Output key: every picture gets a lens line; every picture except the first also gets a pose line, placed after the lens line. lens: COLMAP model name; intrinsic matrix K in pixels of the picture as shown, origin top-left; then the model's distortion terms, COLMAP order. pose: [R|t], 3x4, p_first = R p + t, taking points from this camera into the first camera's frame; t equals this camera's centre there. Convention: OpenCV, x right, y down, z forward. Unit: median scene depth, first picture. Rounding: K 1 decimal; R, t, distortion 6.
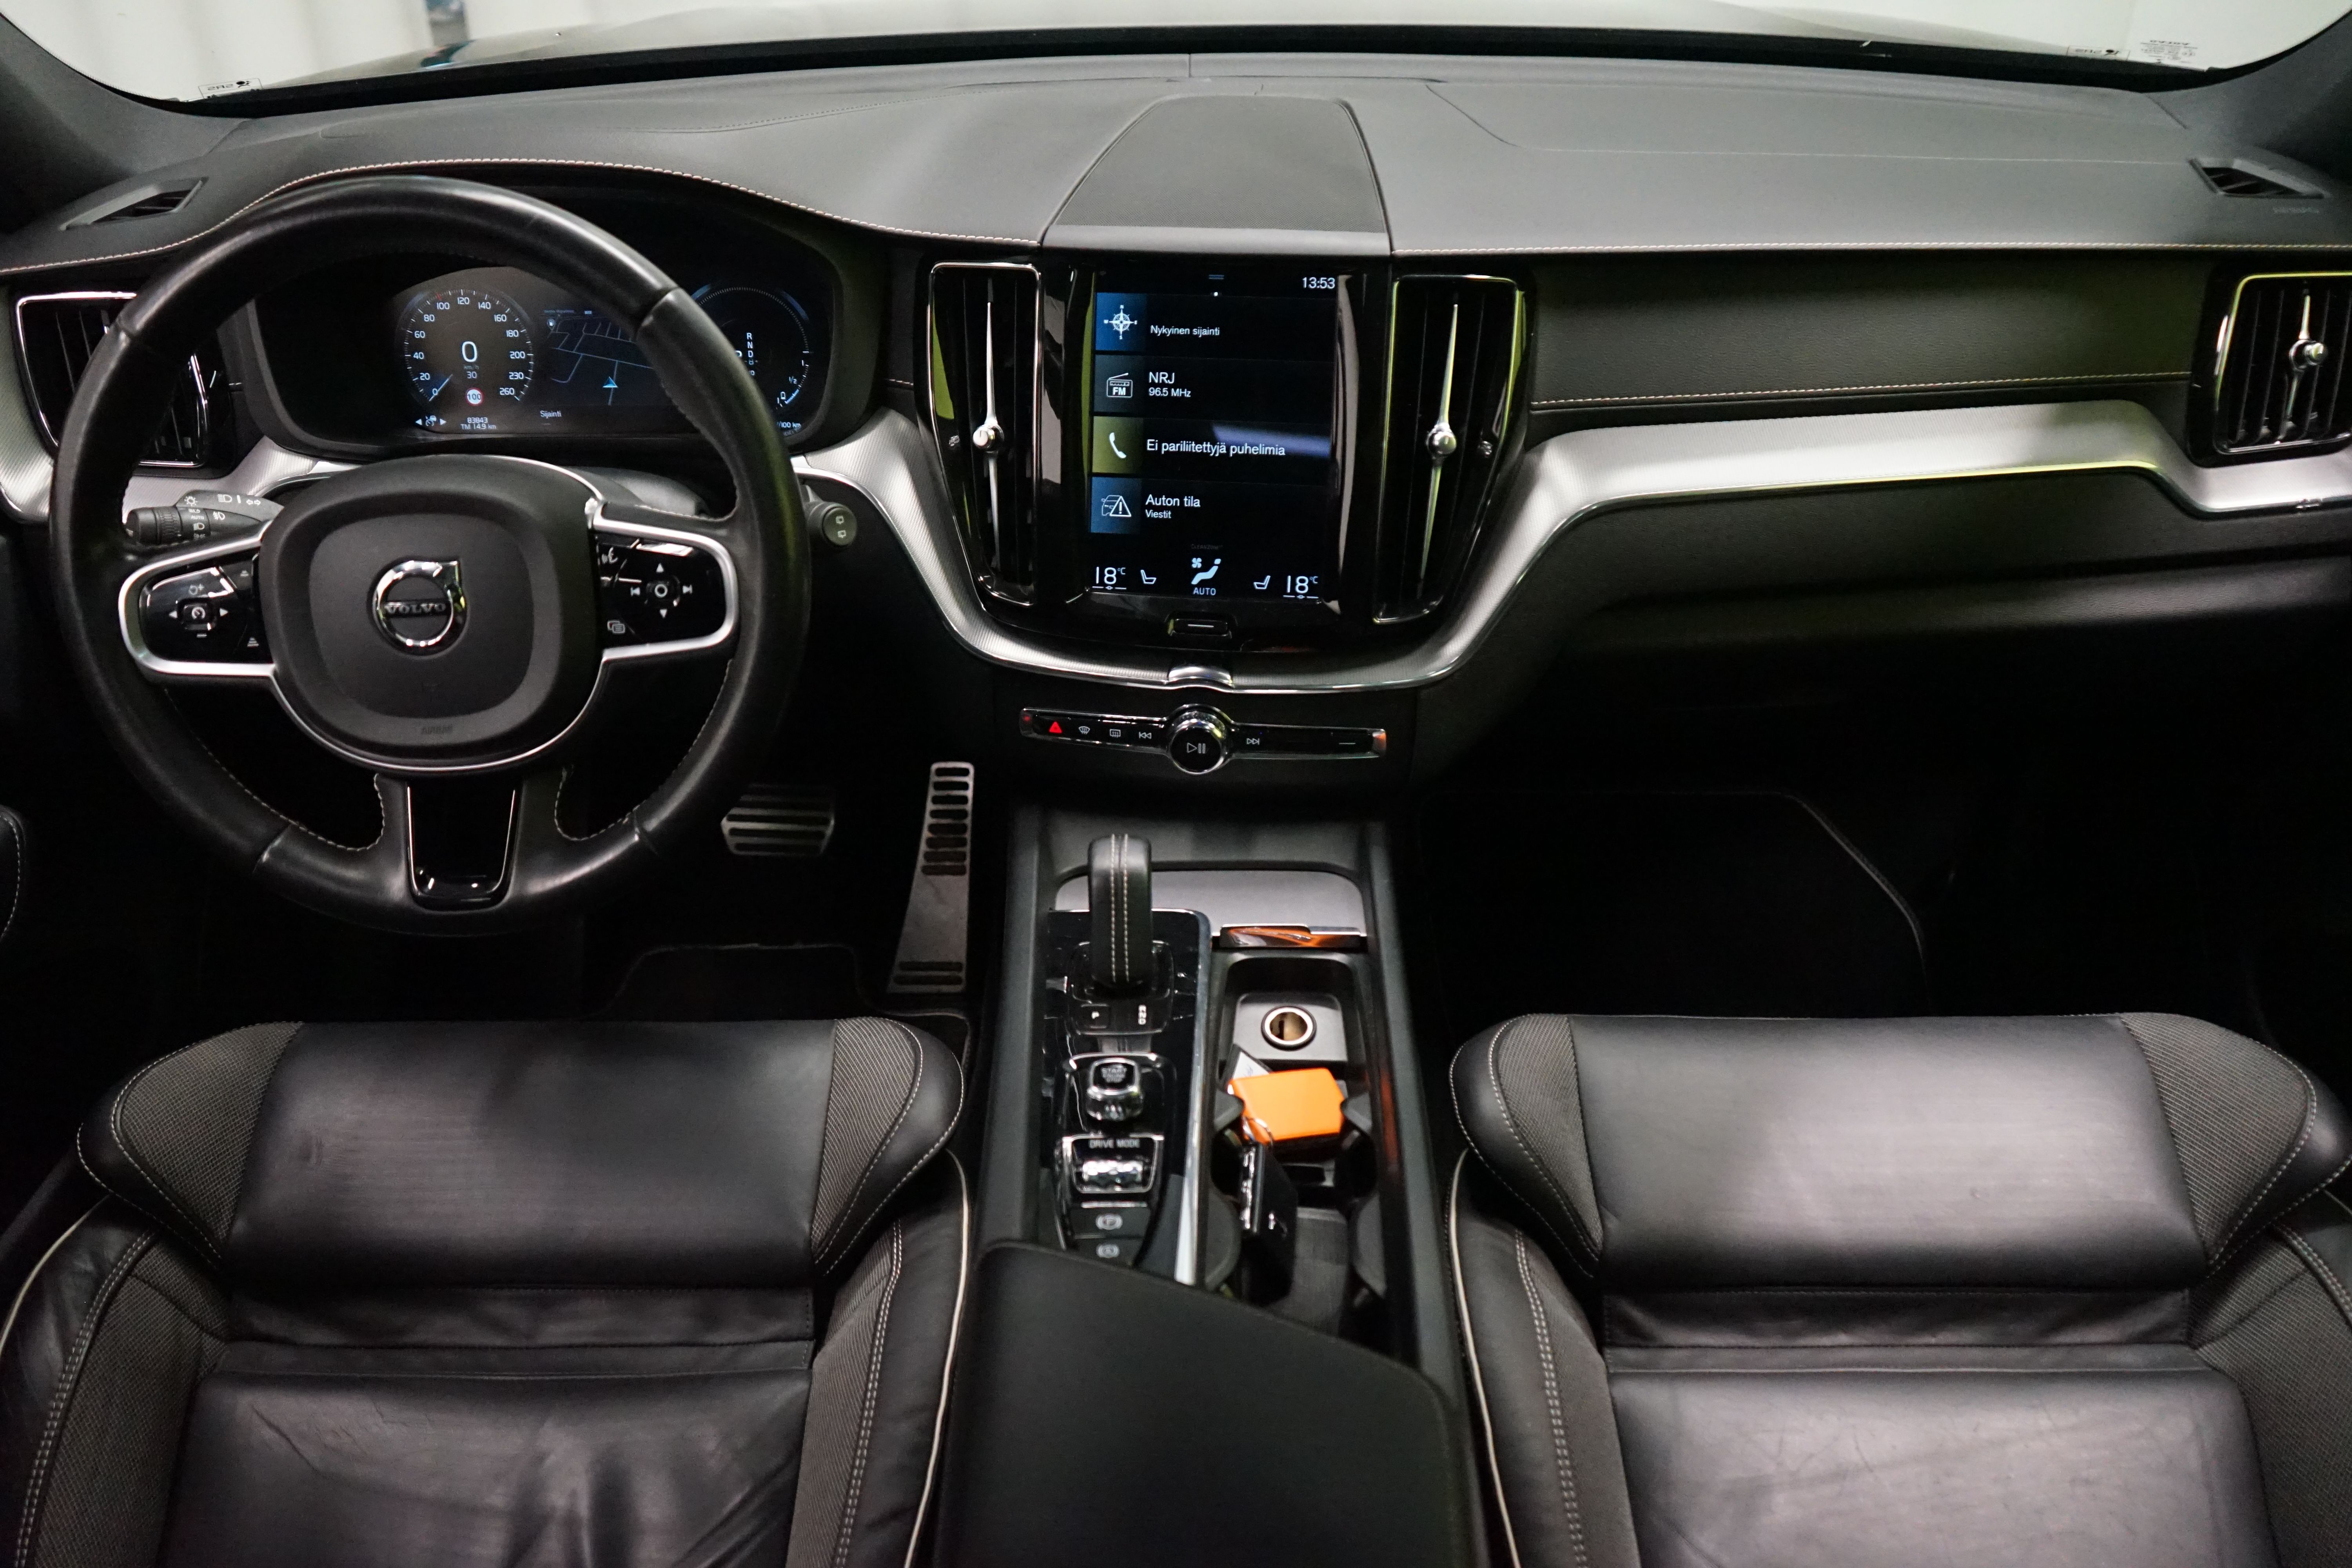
lens RADIAL K [[1965.3, 0, 1177.2], [0, 1965.3, 828.1], [0, 0, 1]] dist [-0.008578, 0.047067]
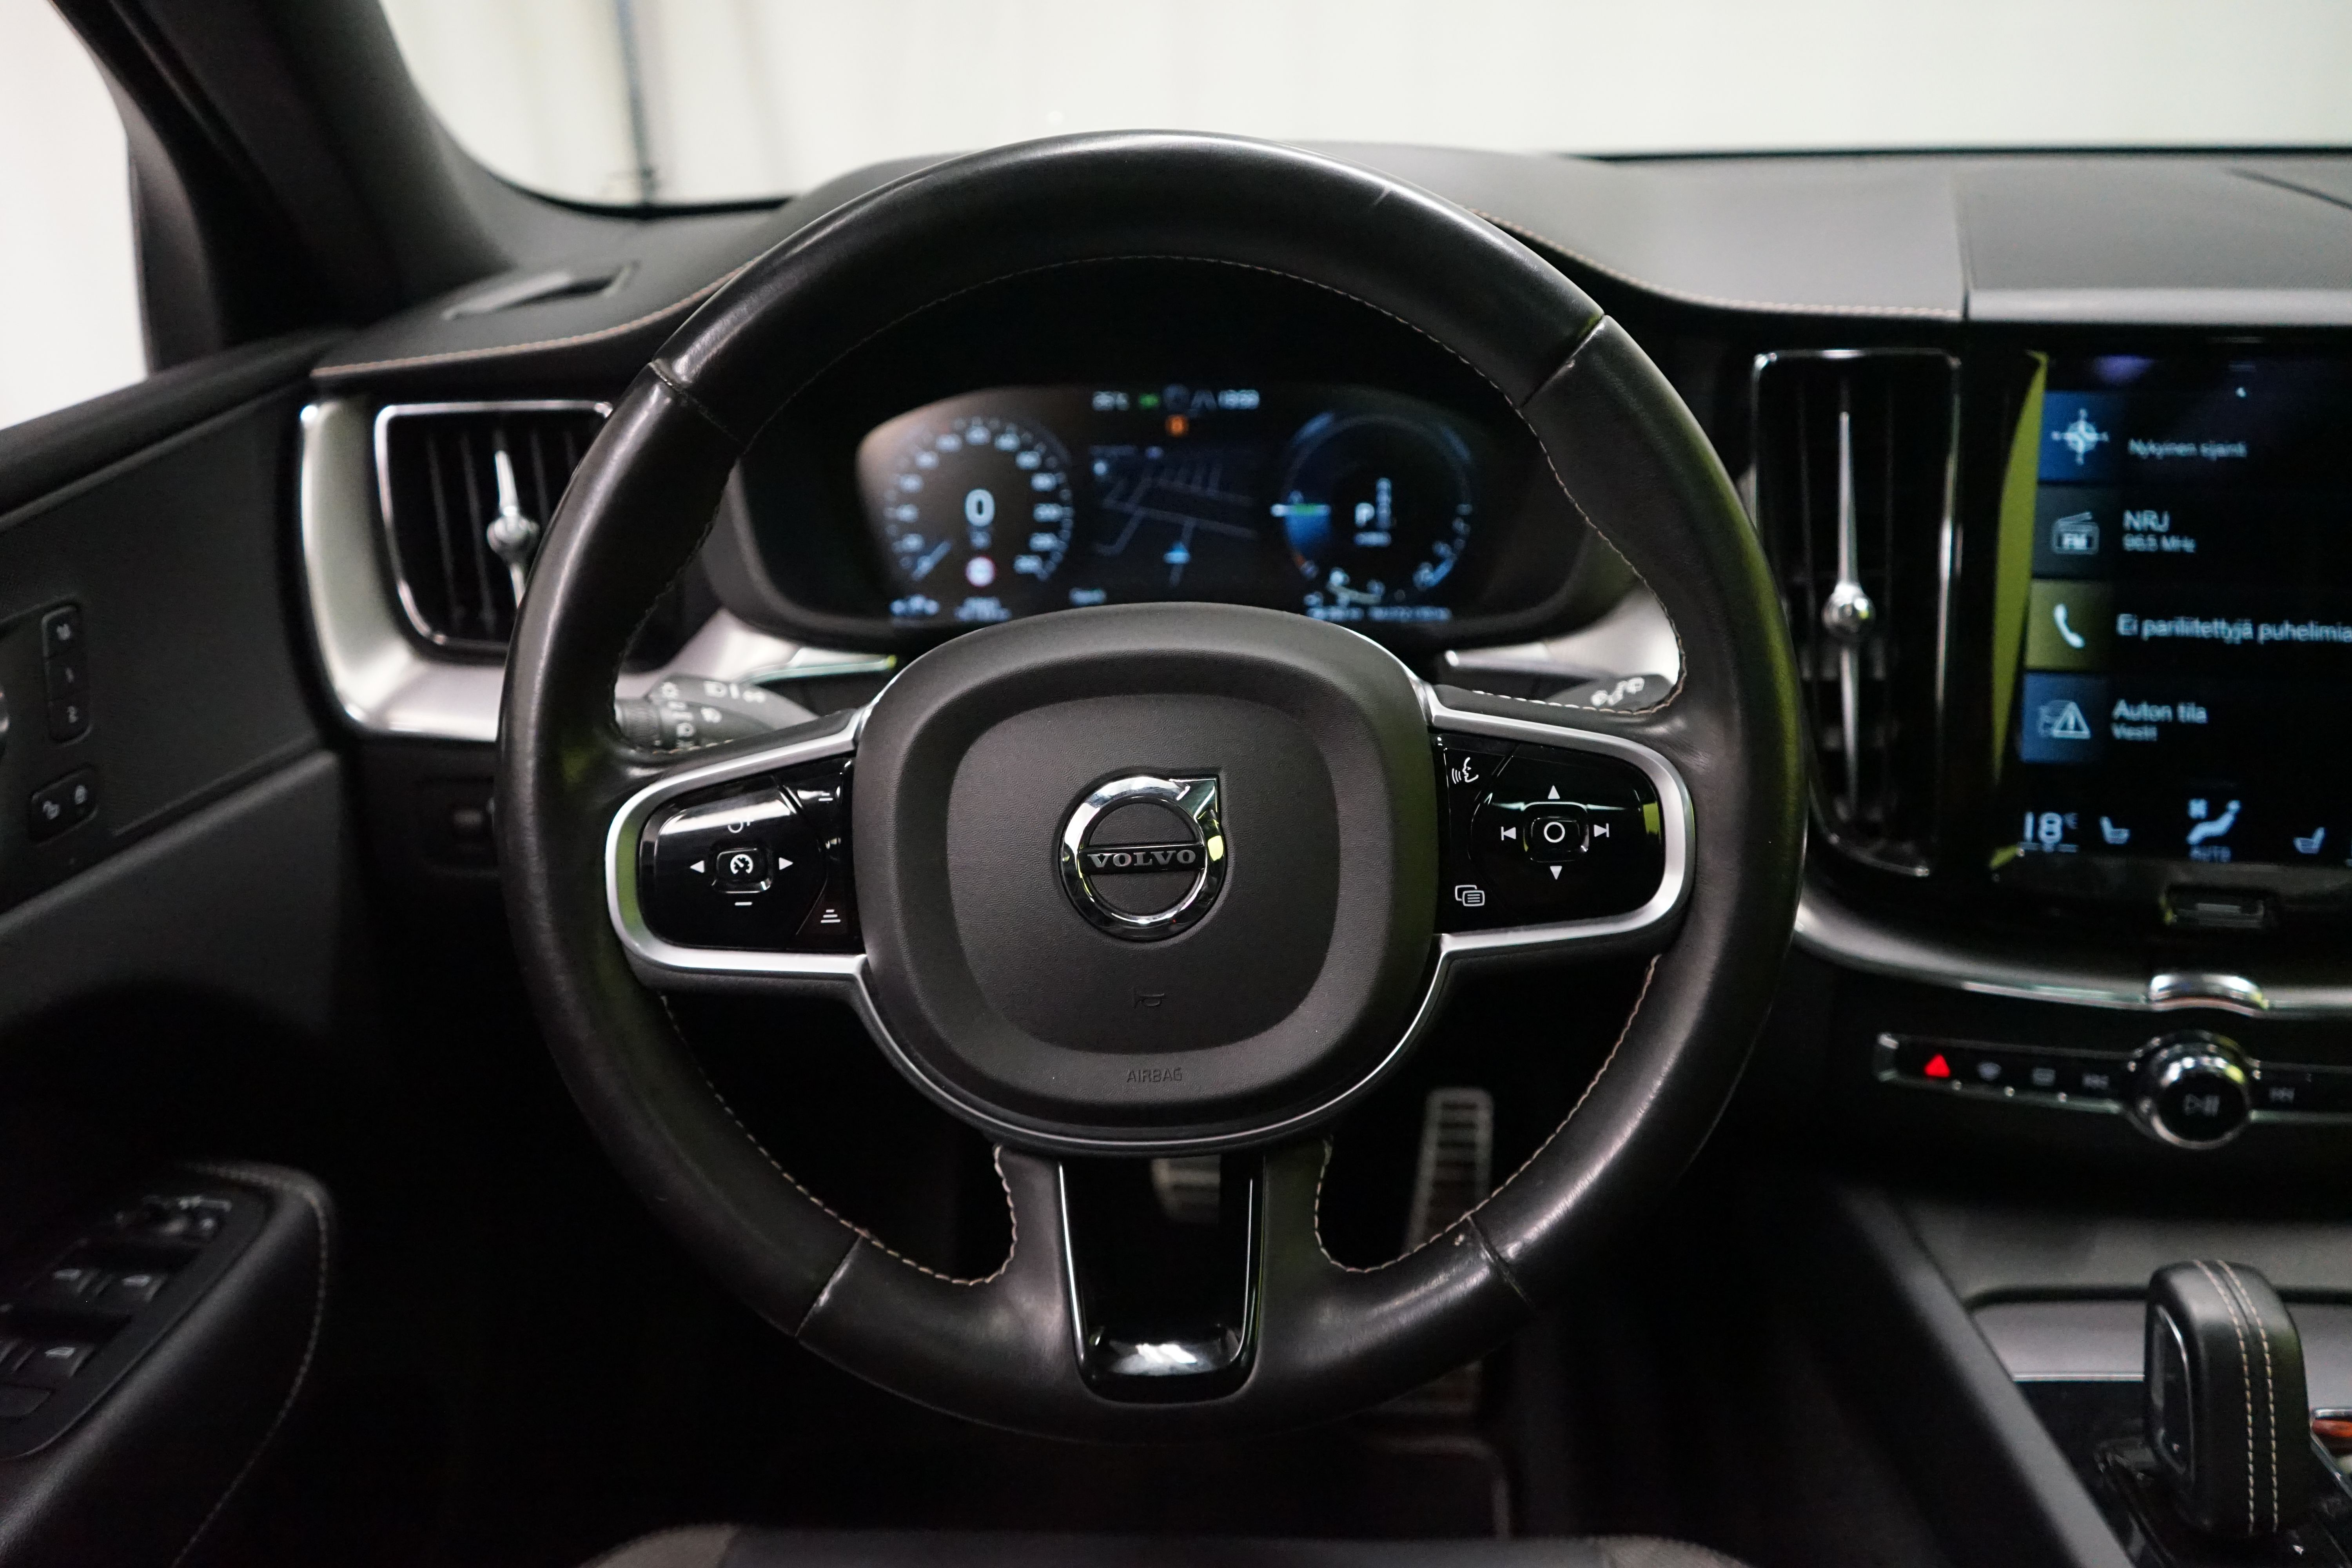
lens RADIAL K [[1965.3, 0, 1177.2], [0, 1965.3, 828.1], [0, 0, 1]] dist [-0.008578, 0.047067]
pose [[0.999591, 0.008807, -0.027204, -0.303385], [-0.012759, 0.988800, -0.148699, -0.031064], [0.025589, 0.148986, 0.988508, 0.372373]]
